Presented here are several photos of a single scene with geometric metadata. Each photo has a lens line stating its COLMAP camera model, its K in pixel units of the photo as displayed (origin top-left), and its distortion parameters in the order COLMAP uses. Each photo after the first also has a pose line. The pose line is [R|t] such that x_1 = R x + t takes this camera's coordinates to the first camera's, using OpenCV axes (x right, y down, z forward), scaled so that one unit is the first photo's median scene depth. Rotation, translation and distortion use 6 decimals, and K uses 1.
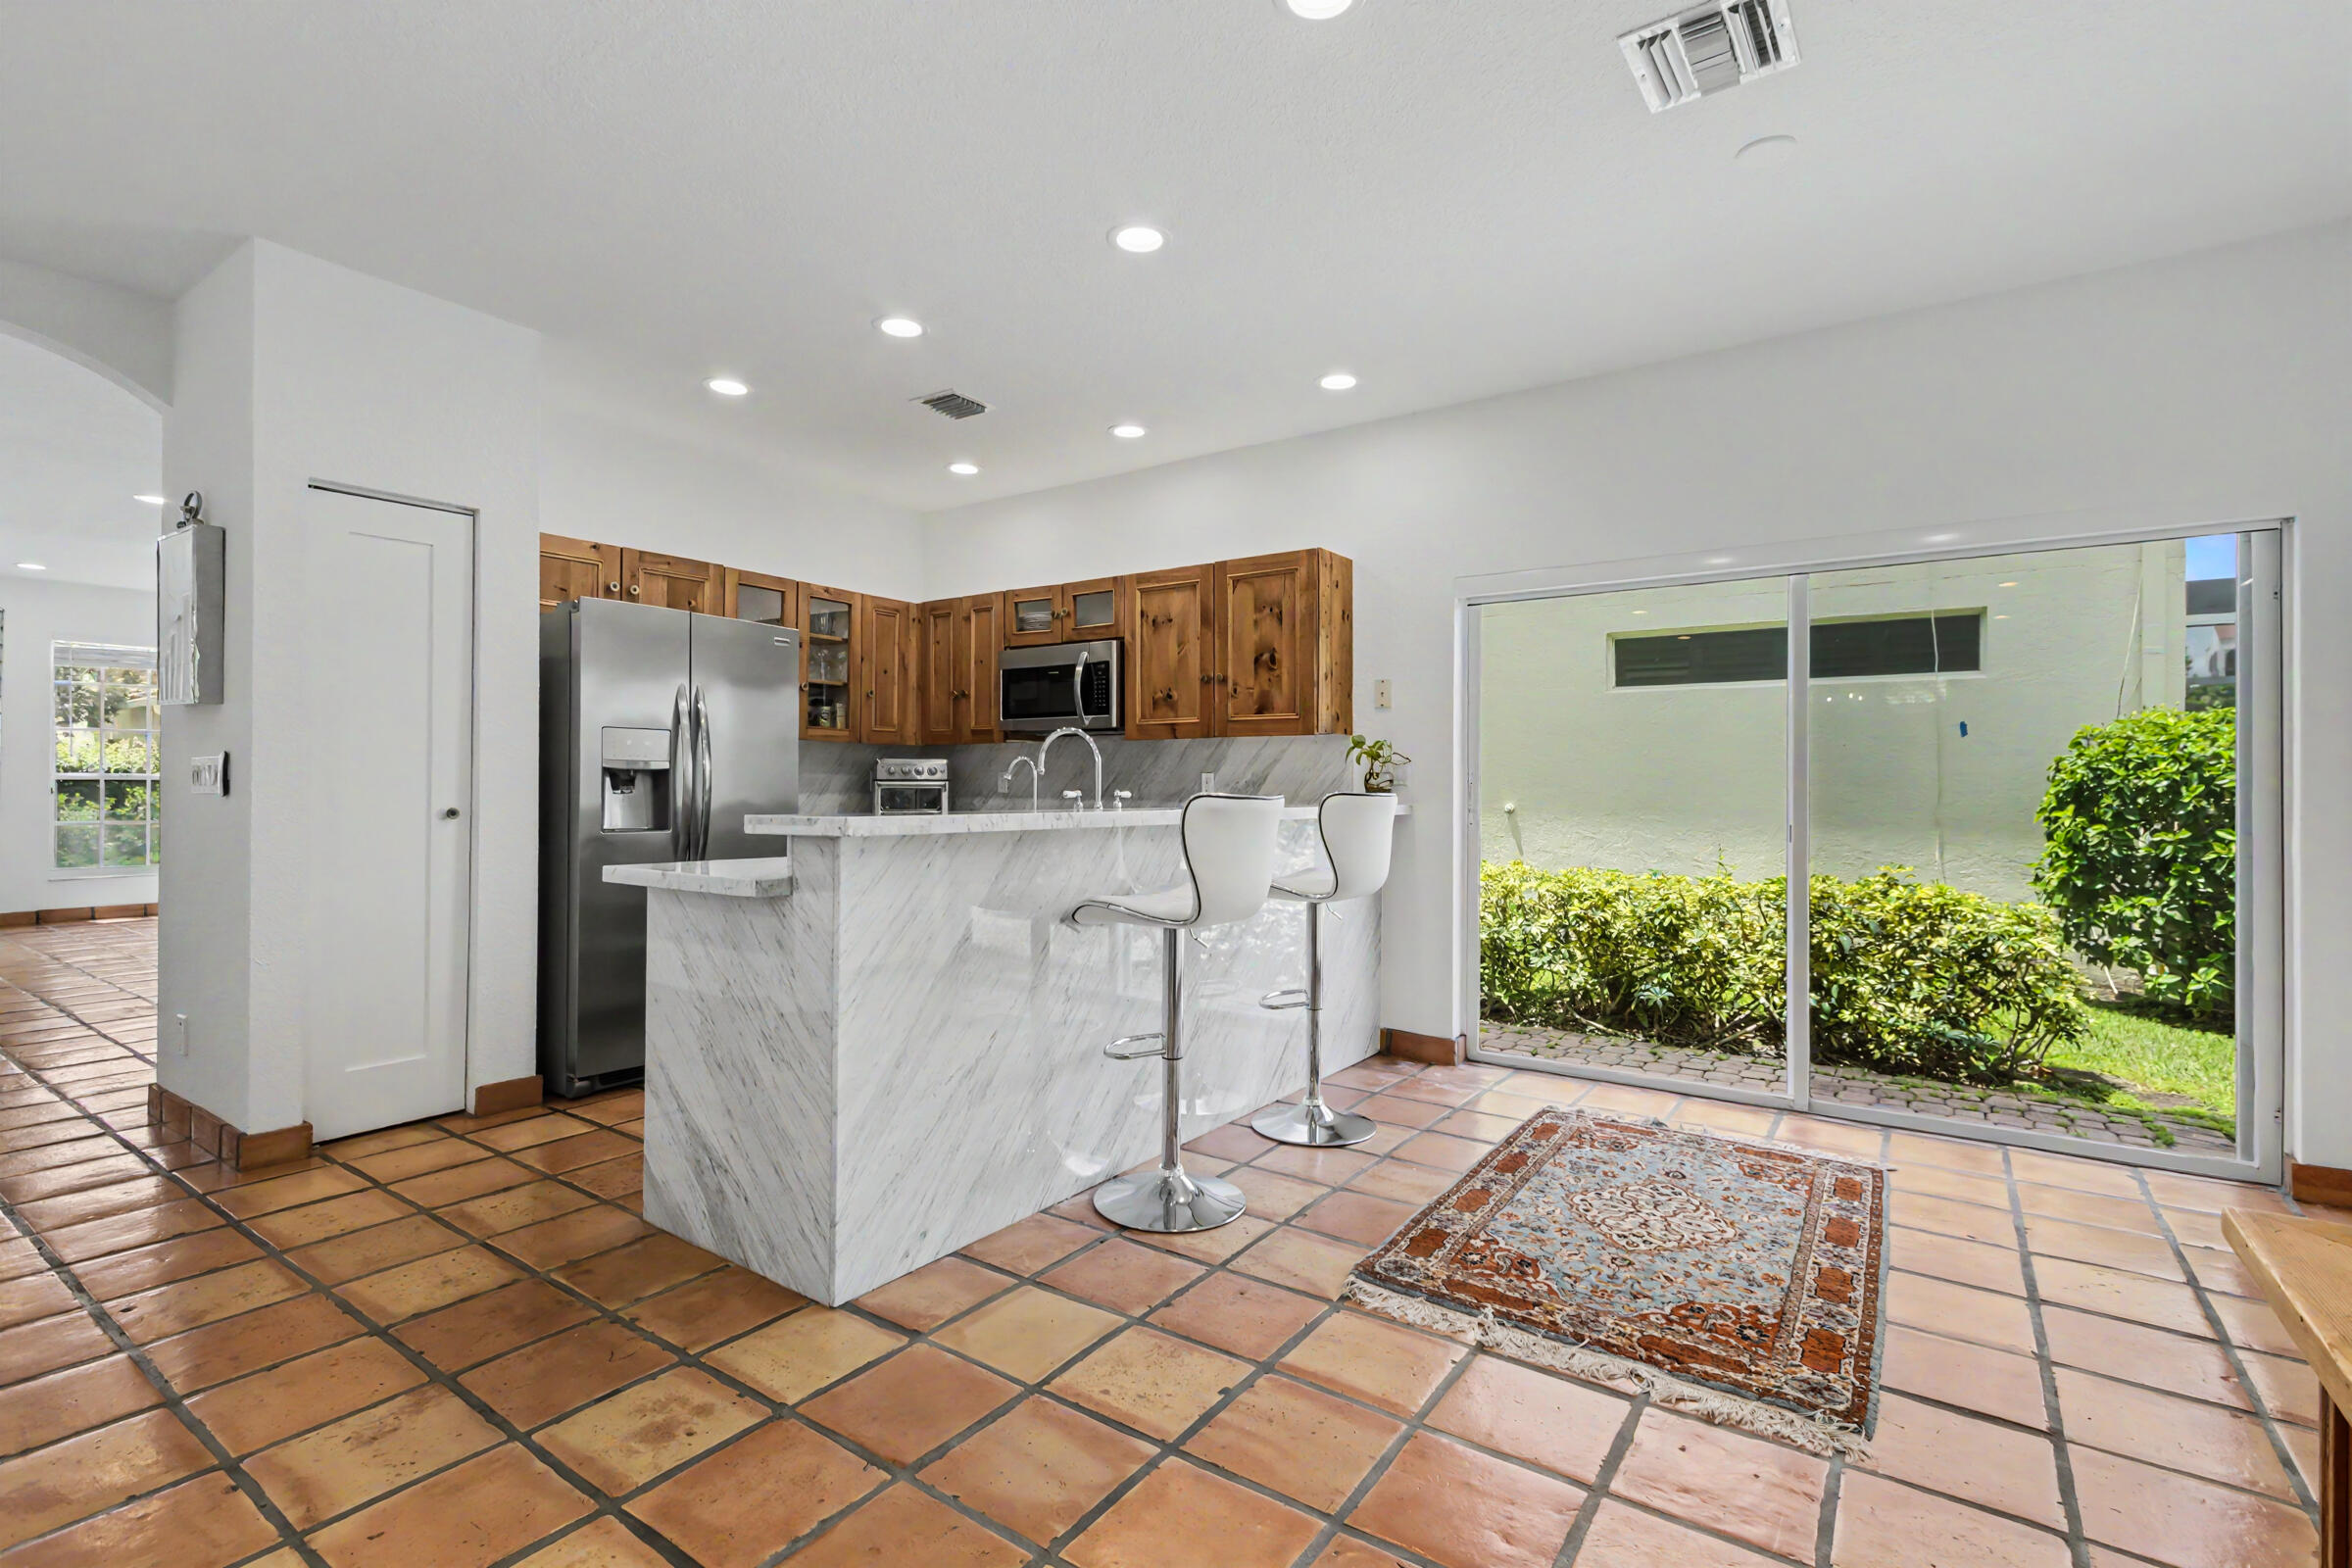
lens RADIAL K [[1082.6, 0, 1183.5], [0, 1082.6, 779.0], [0, 0, 1]] dist [0.004772, -0.000895]
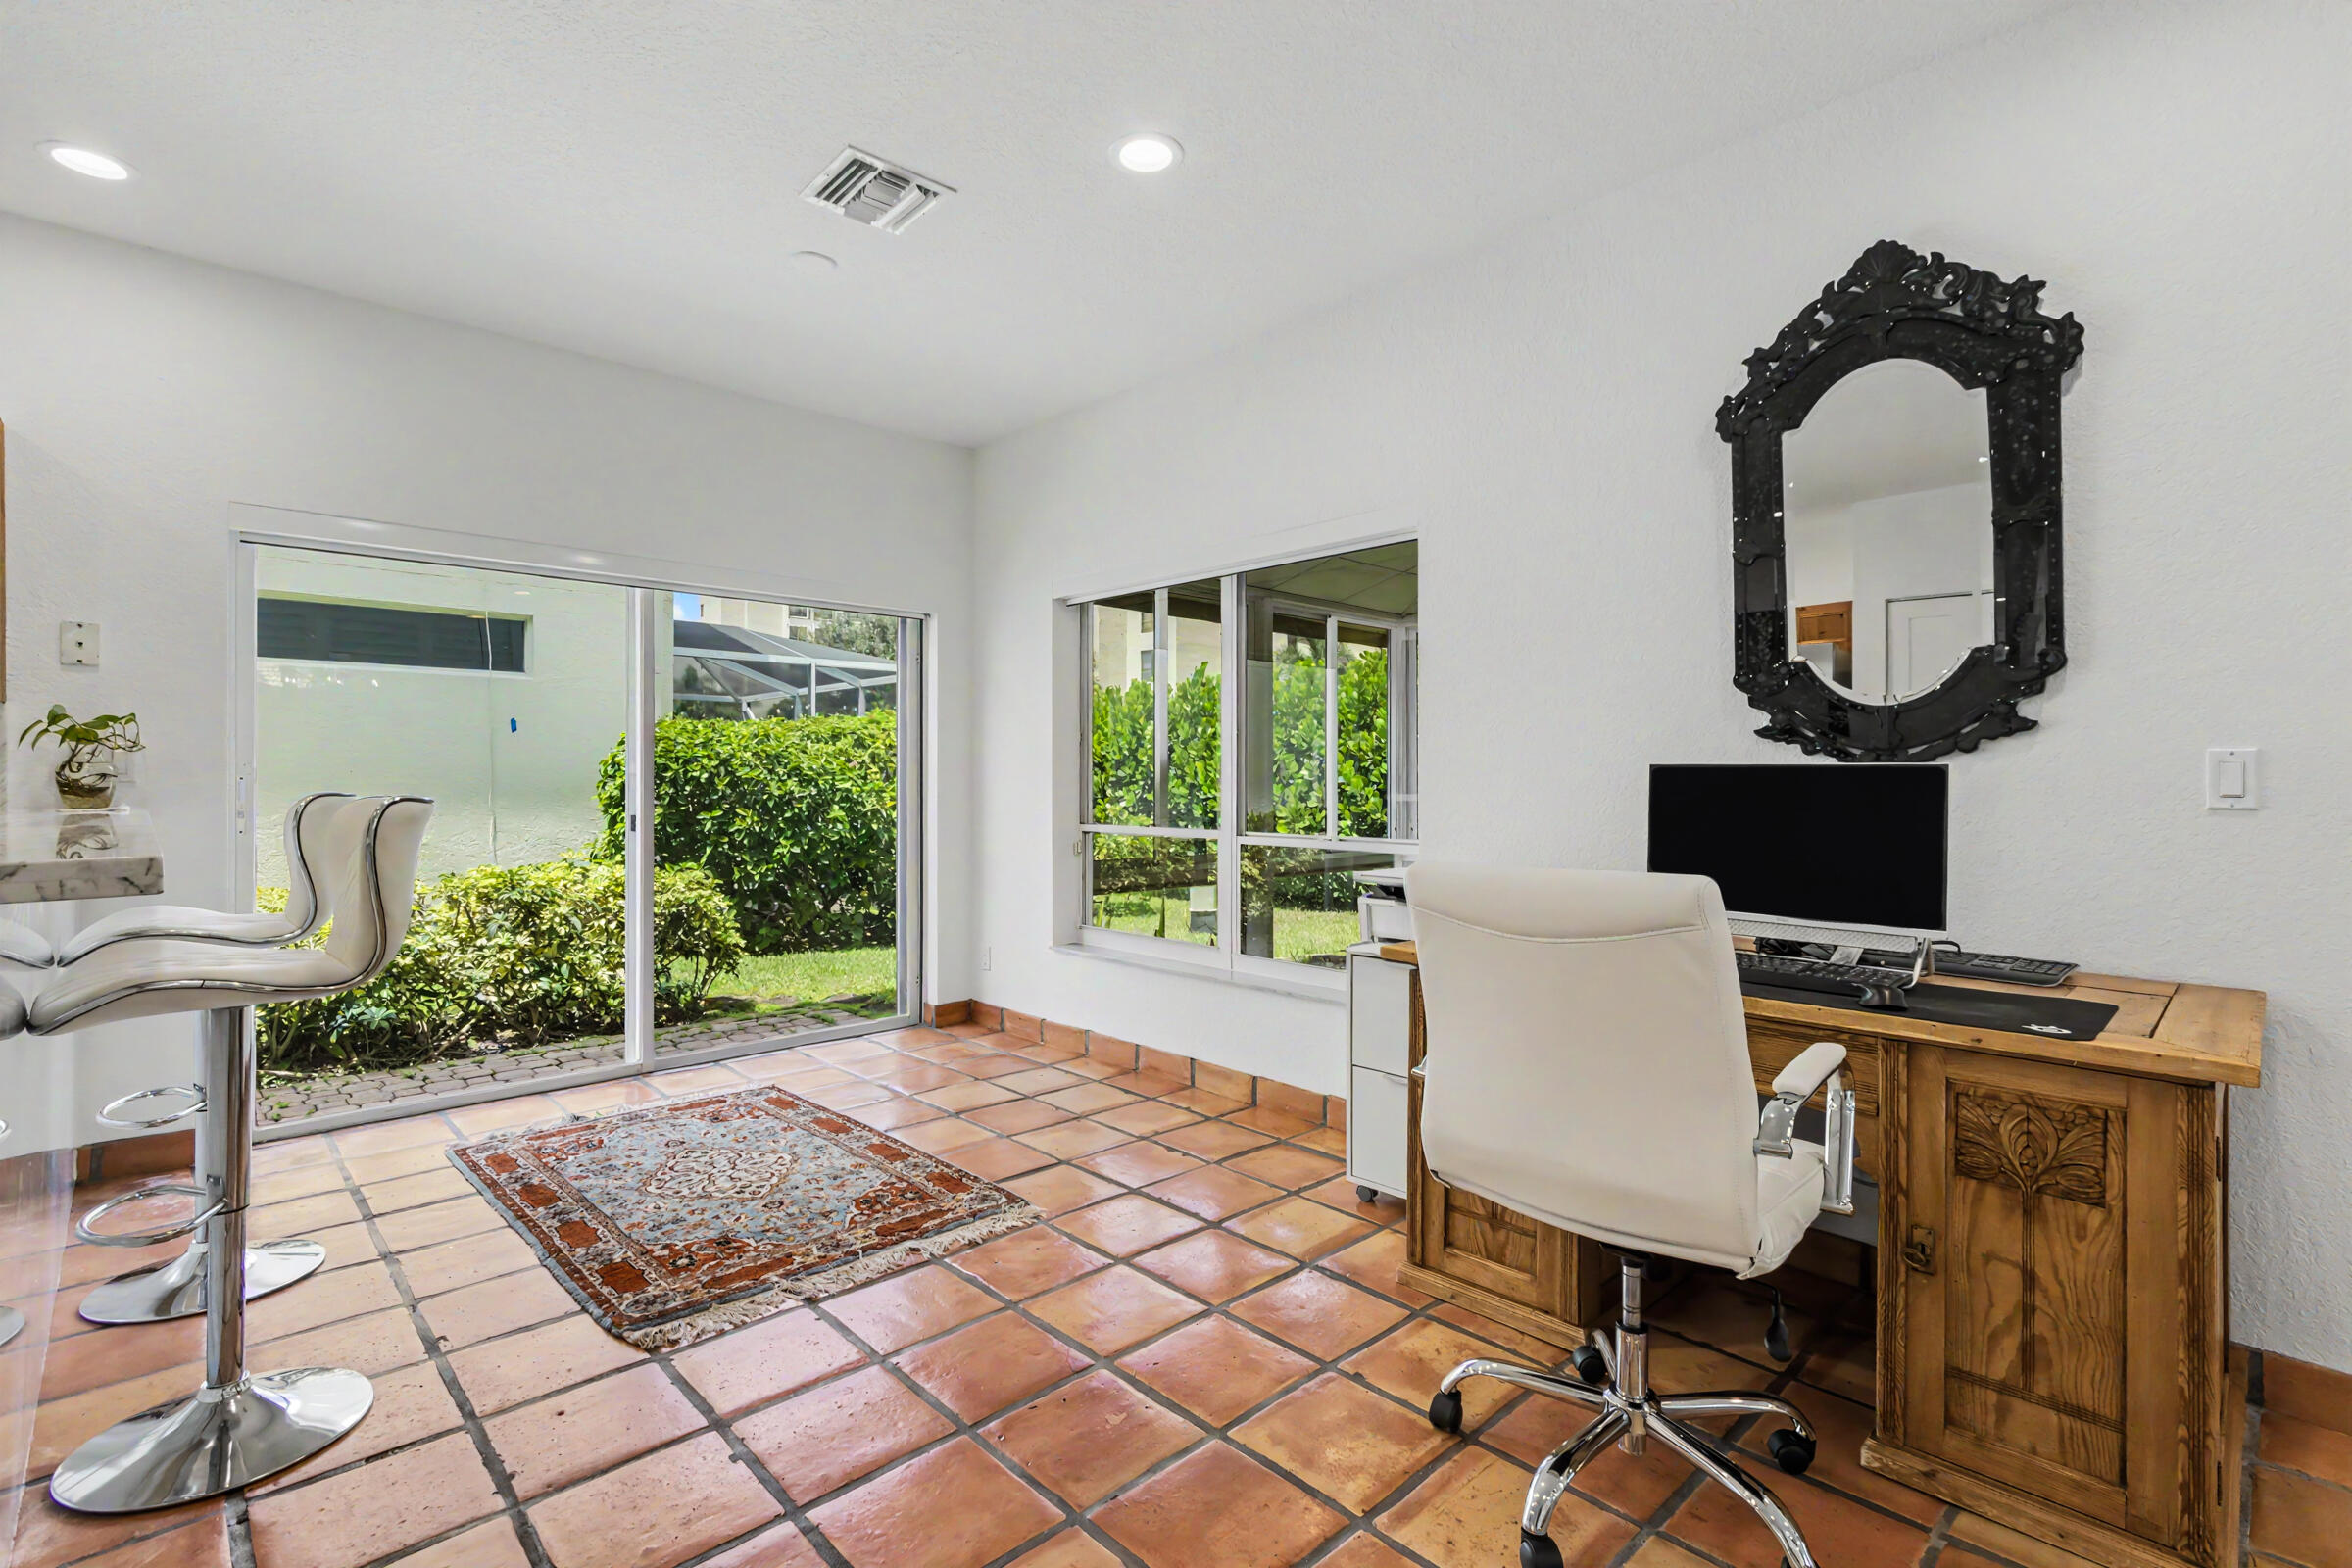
lens RADIAL K [[1082.6, 0, 1188.6], [0, 1082.6, 781.7], [0, 0, 1]] dist [0.004772, -0.000895]
pose [[0.183188, -0.008036, 0.983045, -0.532455], [-0.003319, 0.999956, 0.008793, -0.003394], [-0.983072, -0.004873, 0.183153, 0.323690]]
